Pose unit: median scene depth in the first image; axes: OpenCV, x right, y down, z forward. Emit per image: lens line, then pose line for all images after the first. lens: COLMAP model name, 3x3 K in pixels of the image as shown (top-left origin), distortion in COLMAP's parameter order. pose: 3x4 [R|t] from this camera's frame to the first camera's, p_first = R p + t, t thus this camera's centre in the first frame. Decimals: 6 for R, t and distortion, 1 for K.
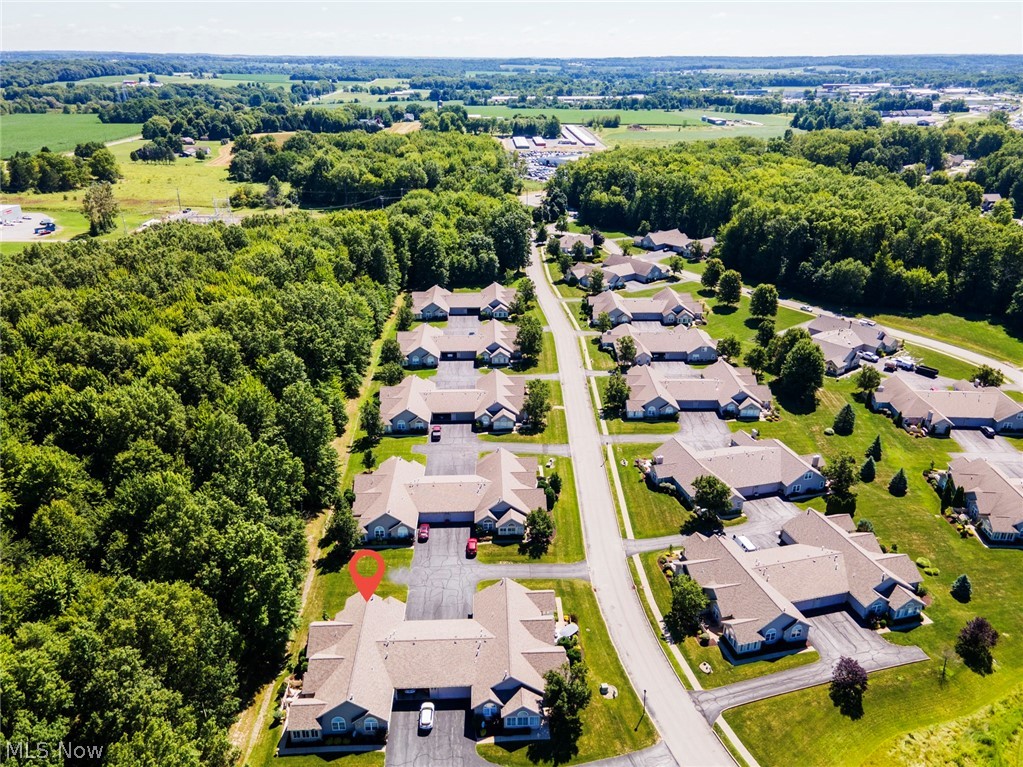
lens RADIAL K [[758.7, 0, 515.9], [0, 758.7, 380.8], [0, 0, 1]] dist [0.039071, 0.023546]
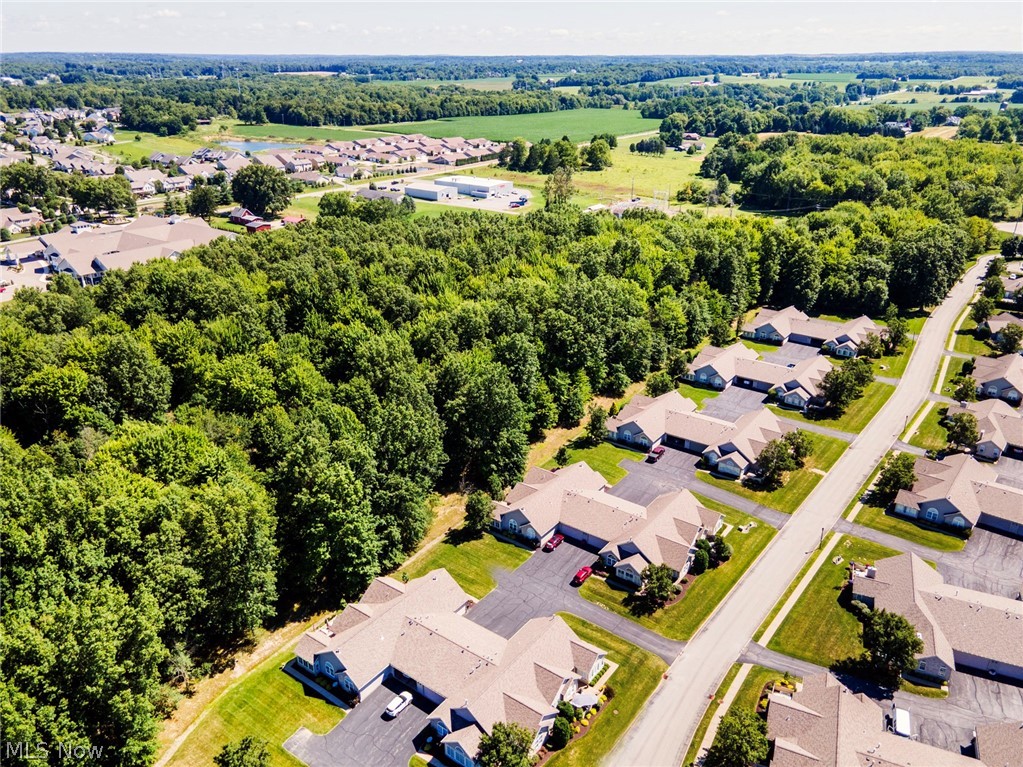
lens RADIAL K [[758.7, 0, 515.9], [0, 758.7, 380.8], [0, 0, 1]] dist [0.039071, 0.023546]
pose [[0.788765, 0.243346, -0.564475, 0.168424], [-0.243010, 0.966940, 0.077281, -0.031377], [0.564620, 0.076216, 0.821825, 0.082584]]
